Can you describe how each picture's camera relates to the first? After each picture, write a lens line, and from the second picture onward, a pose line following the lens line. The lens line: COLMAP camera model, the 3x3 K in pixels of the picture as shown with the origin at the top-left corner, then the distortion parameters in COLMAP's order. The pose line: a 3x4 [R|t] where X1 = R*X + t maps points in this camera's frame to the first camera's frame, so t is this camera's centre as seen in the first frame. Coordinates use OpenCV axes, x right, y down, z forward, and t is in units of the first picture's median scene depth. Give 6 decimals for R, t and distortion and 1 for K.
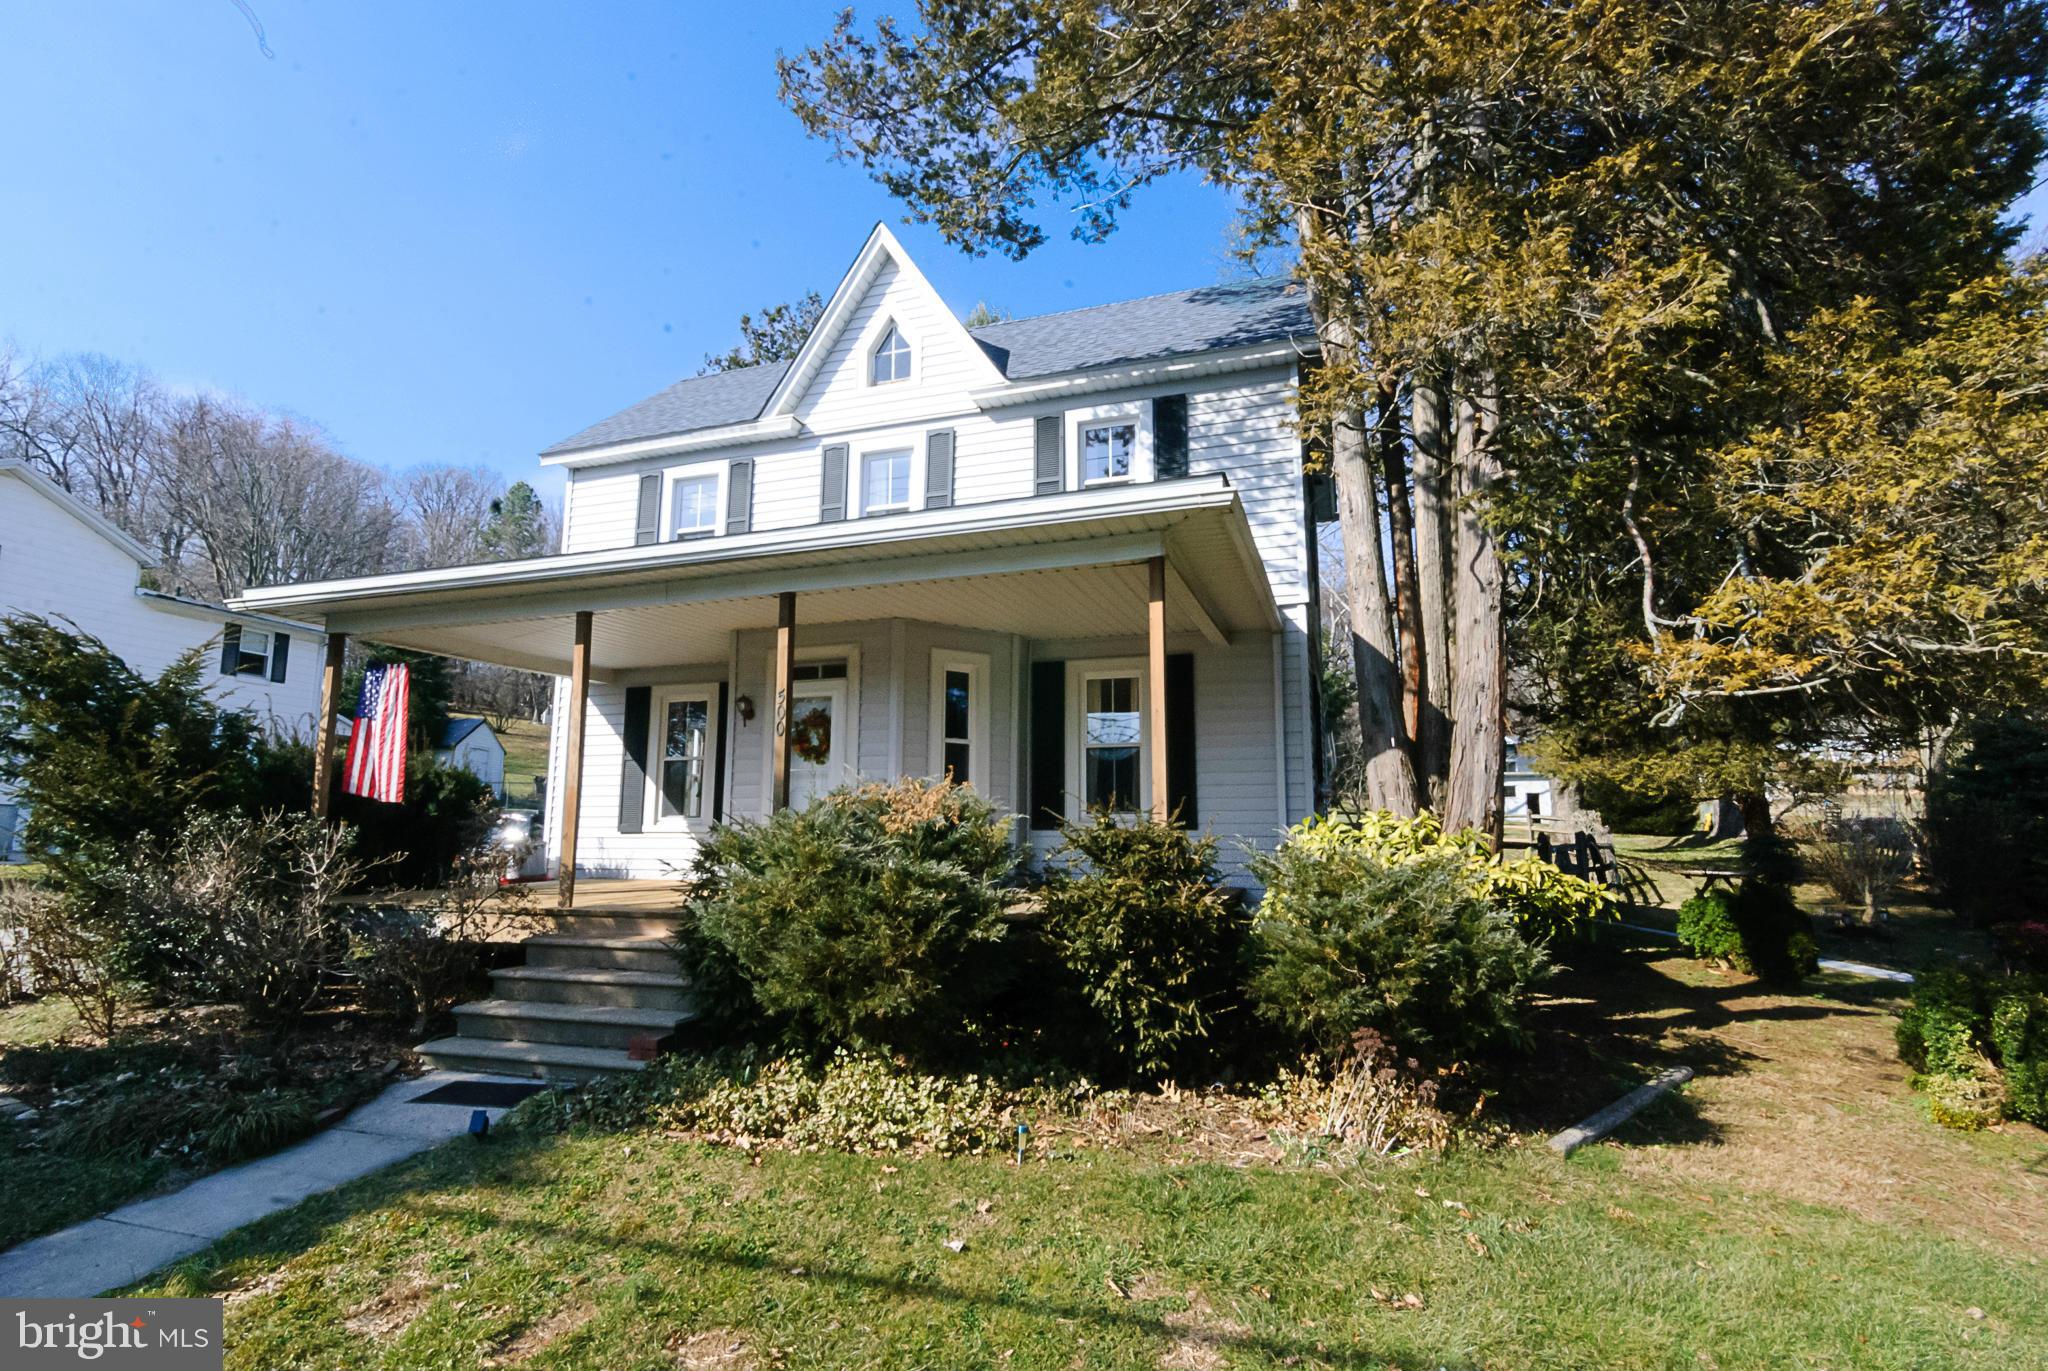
lens RADIAL K [[1003.3, 0, 1019.2], [0, 1003.3, 725.0], [0, 0, 1]] dist [-0.000377, 0.000031]
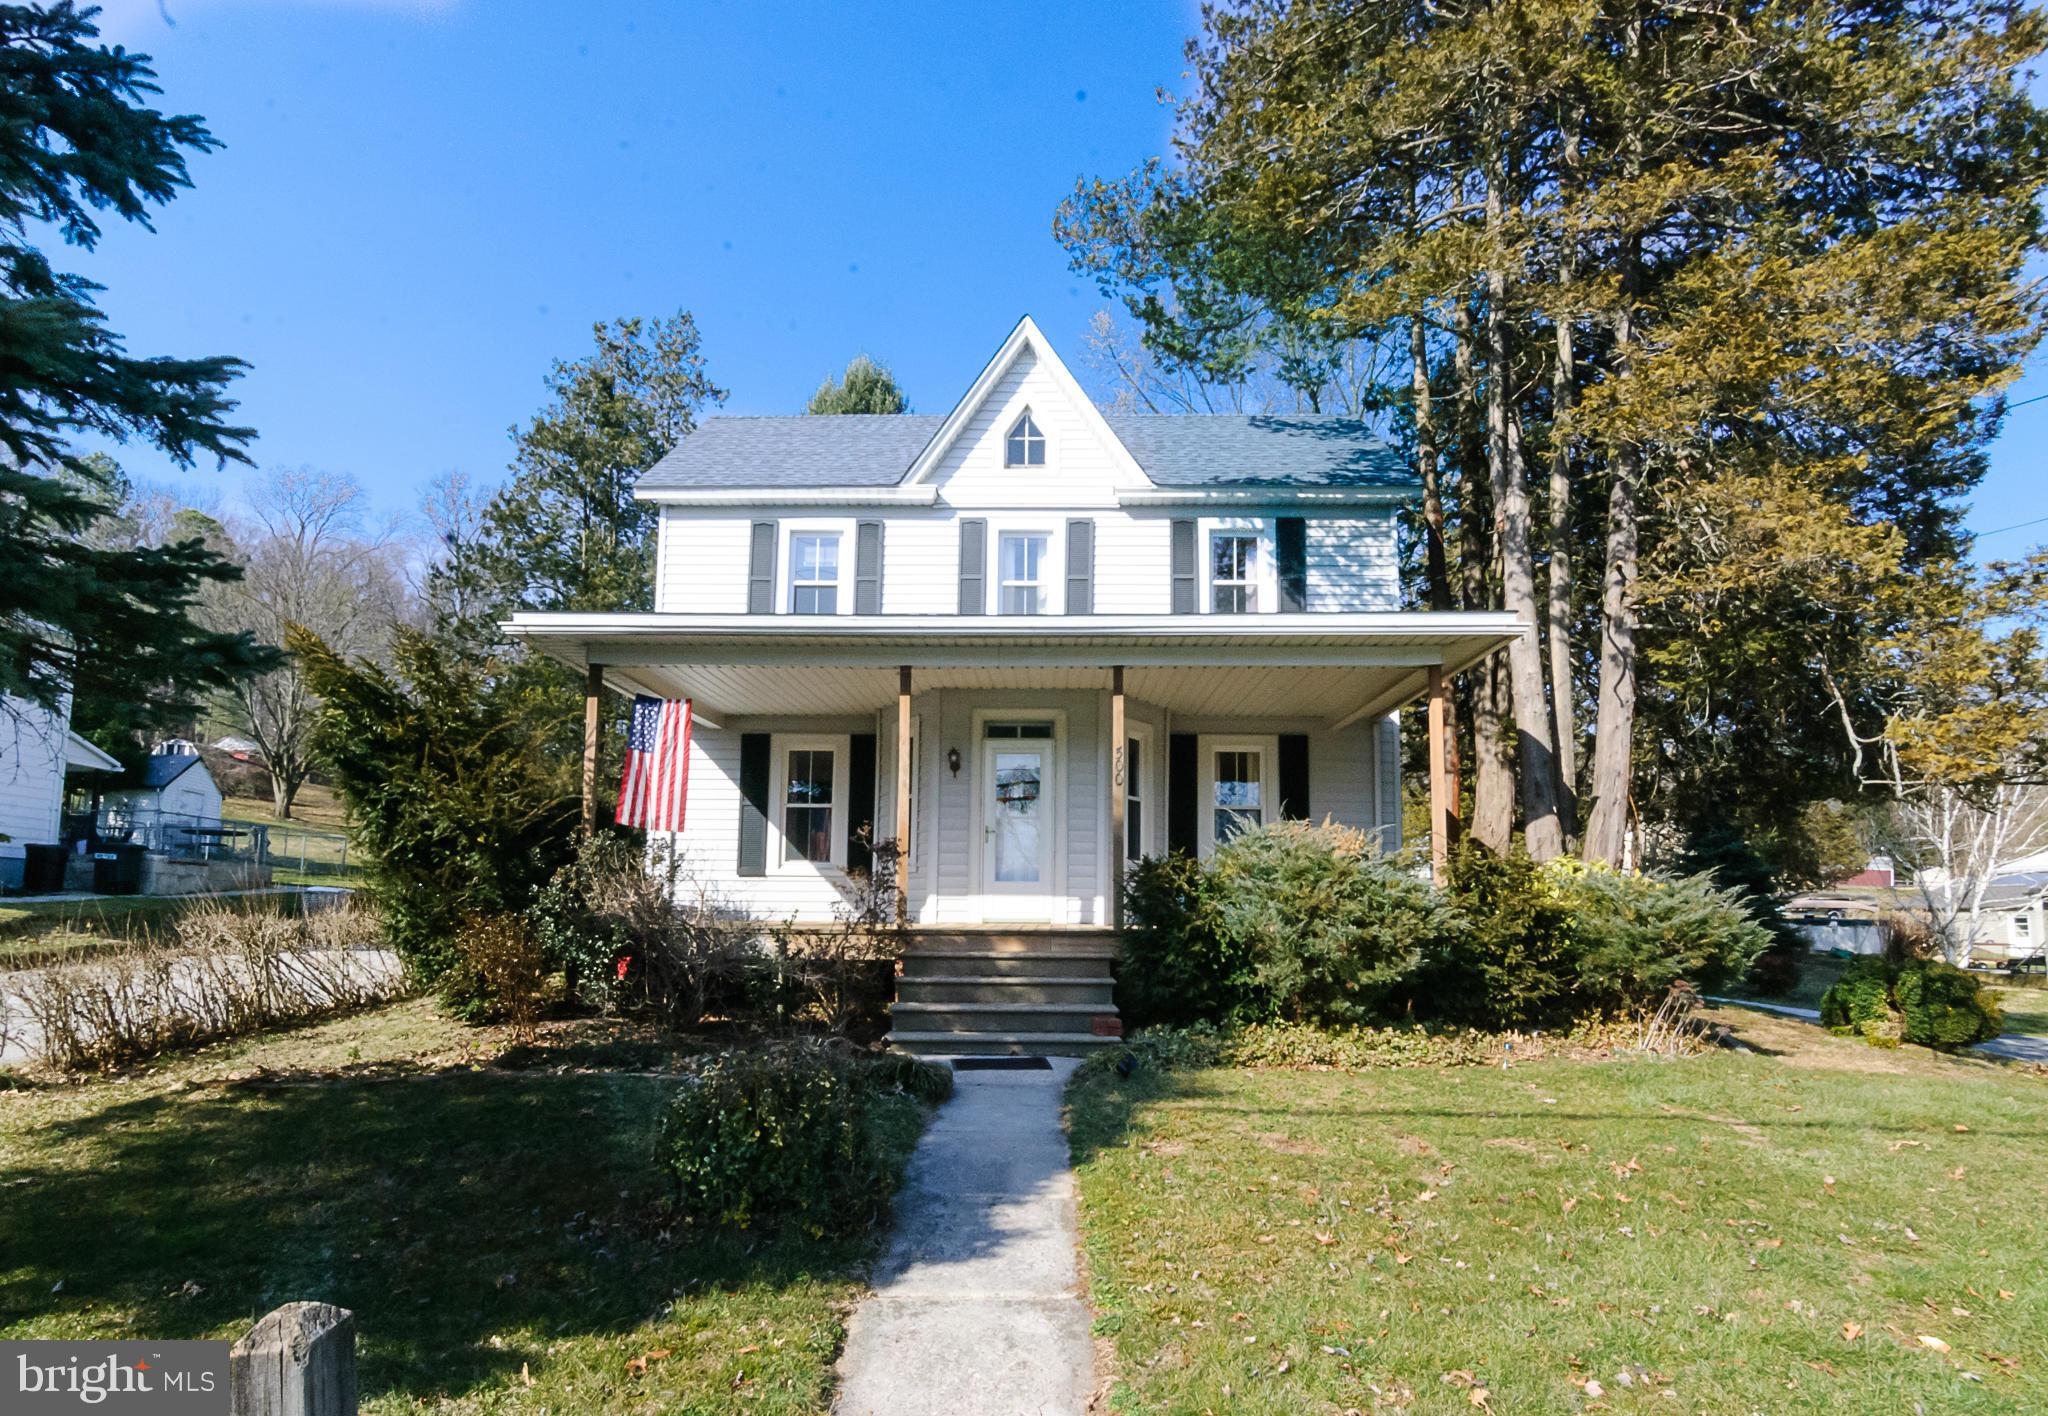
lens RADIAL K [[1057.6, 0, 1021.6], [0, 1057.6, 859.9], [0, 0, 1]] dist [0.015705, -0.026953]
pose [[0.954643, 0.025887, 0.296626, -0.465187], [-0.042048, 0.997951, 0.048233, 0.028303], [-0.294770, -0.058518, 0.953775, -0.118737]]
